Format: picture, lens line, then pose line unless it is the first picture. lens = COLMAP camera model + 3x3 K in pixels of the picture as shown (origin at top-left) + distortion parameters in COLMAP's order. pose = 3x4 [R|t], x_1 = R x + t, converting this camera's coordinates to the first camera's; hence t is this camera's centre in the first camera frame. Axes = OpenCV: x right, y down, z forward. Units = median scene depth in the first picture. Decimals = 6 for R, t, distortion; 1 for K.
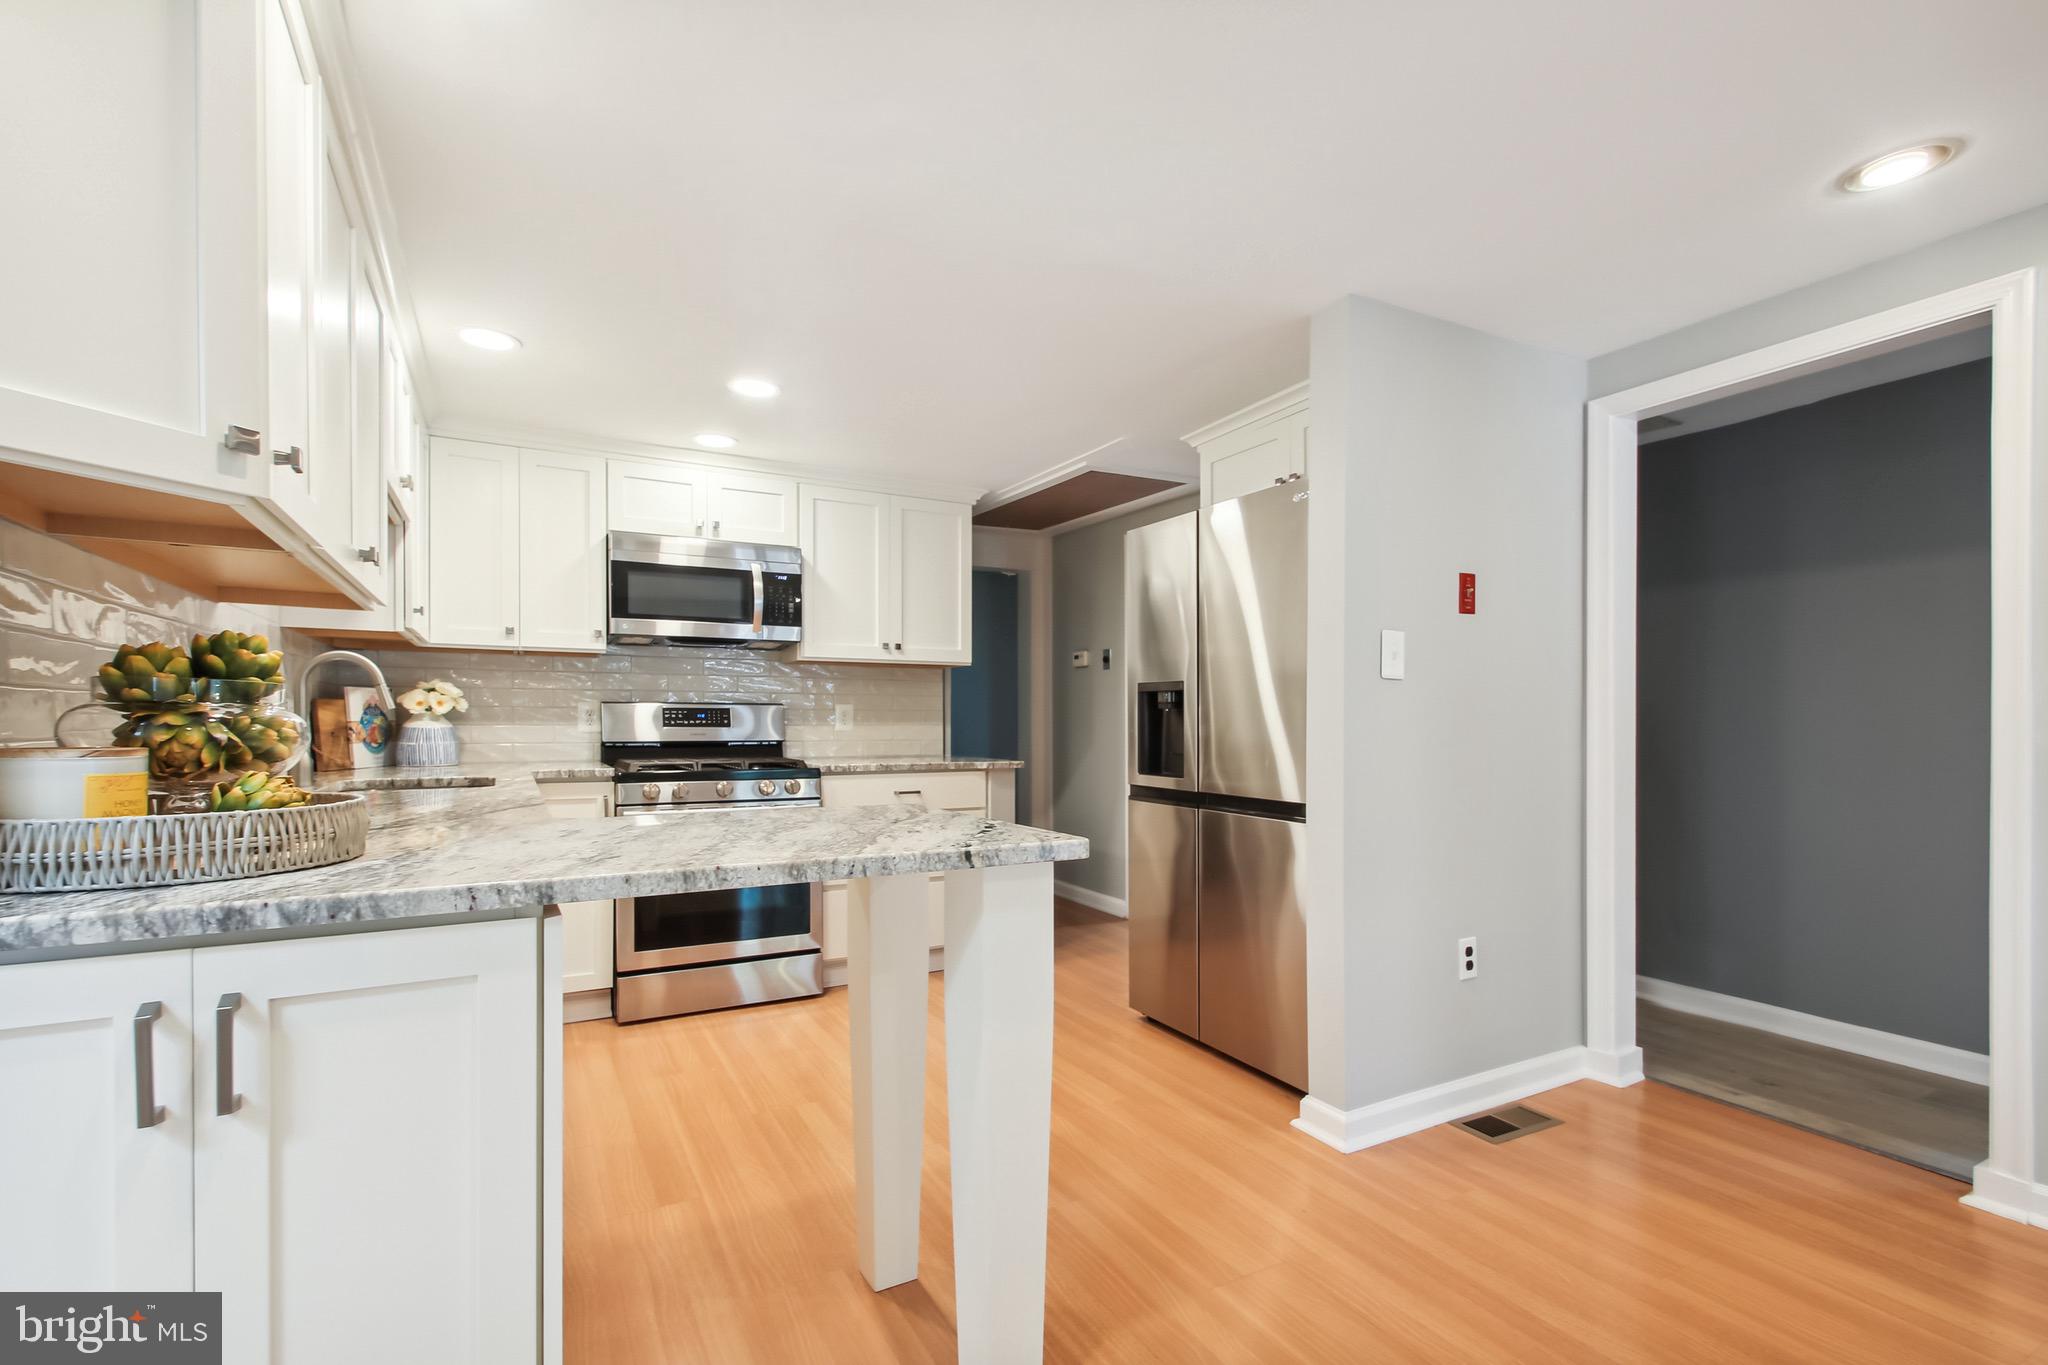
lens RADIAL K [[918.5, 0, 999.8], [0, 918.5, 725.2], [0, 0, 1]] dist [0.014863, -0.000027]
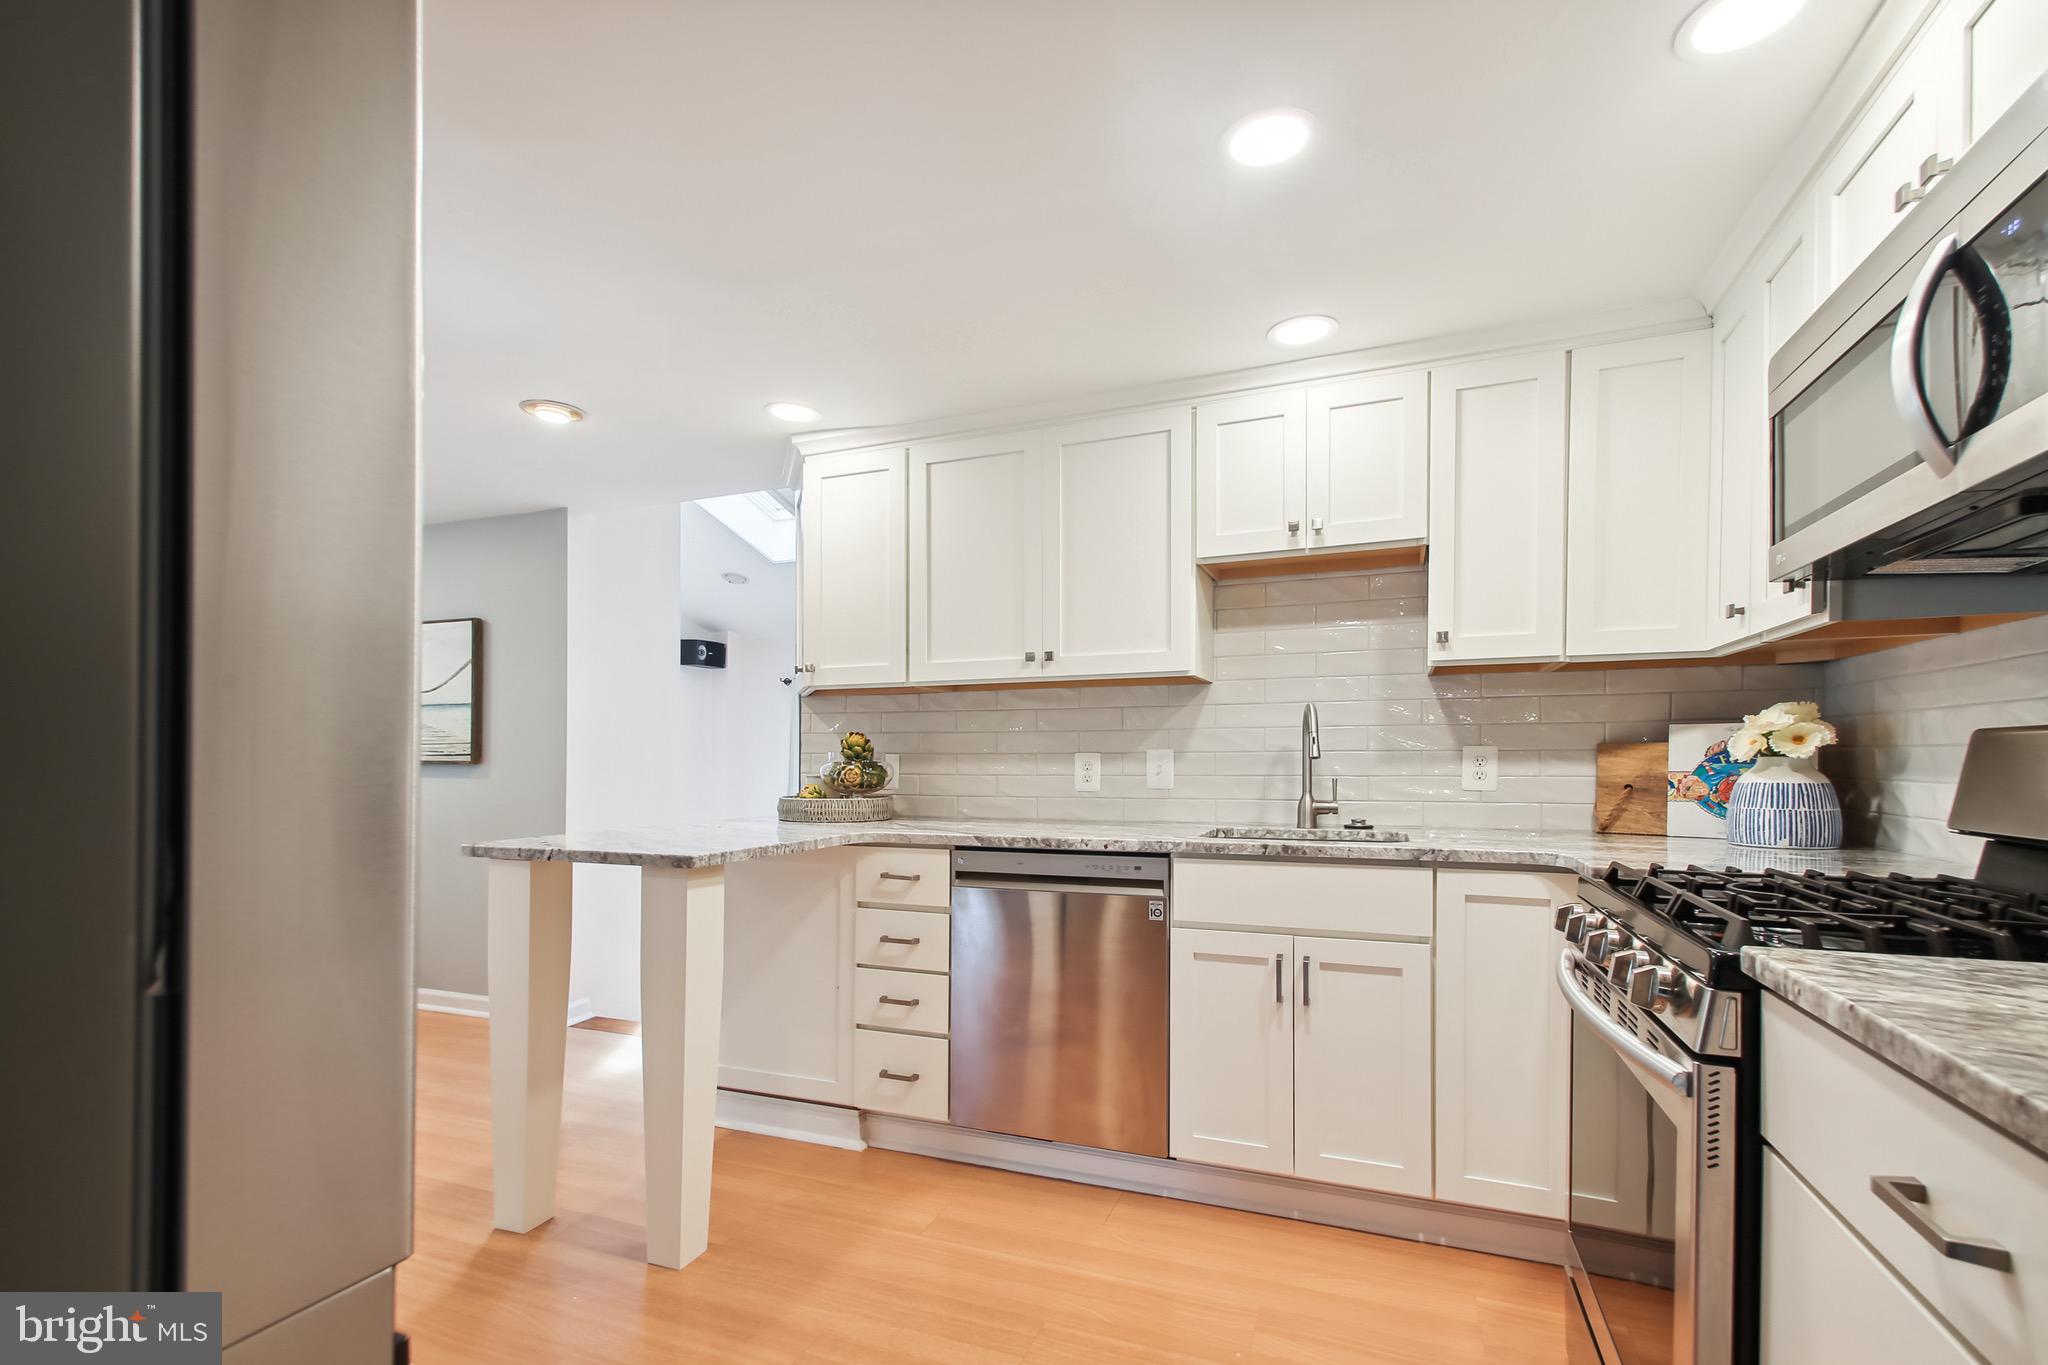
lens RADIAL K [[913.0, 0, 1024.0], [0, 913.0, 765.5], [0, 0, 1]] dist [0.017305, 0.000064]
pose [[-0.764484, 0.001850, -0.644640, 0.150797], [-0.004602, 0.999955, 0.008326, -0.011703], [0.644626, 0.009332, -0.764441, 1.137878]]
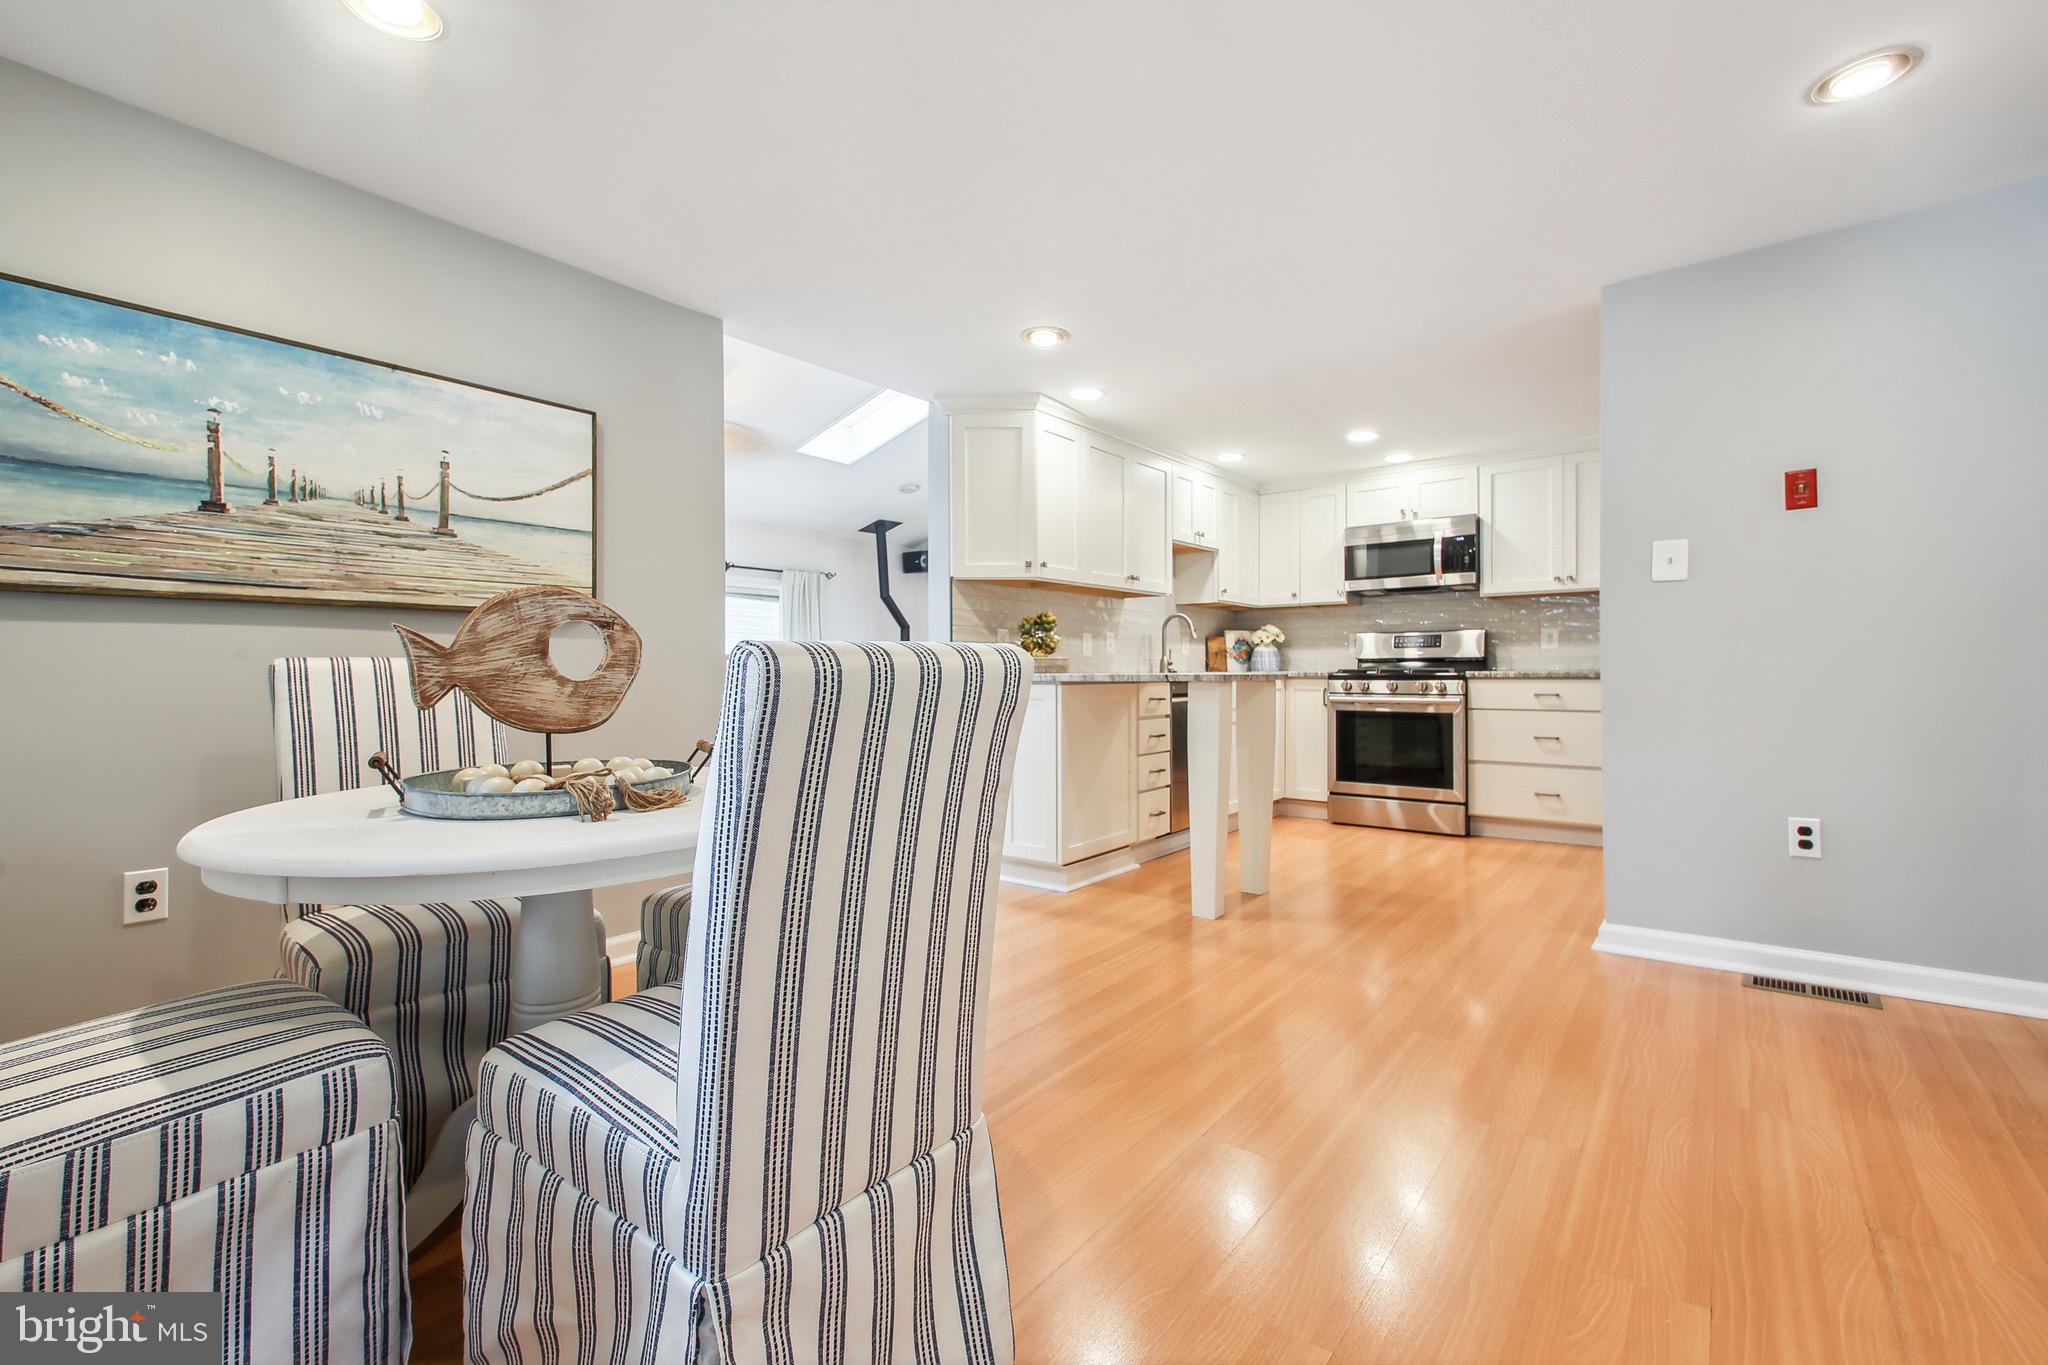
lens RADIAL K [[887.9, 0, 1017.8], [0, 887.9, 675.8], [0, 0, 1]] dist [0.015210, -0.000128]
pose [[0.397497, 0.000226, -0.917604, 0.821075], [0.000304, 1.000000, 0.000378, 0.051658], [0.917603, -0.000429, 0.397497, -0.168506]]
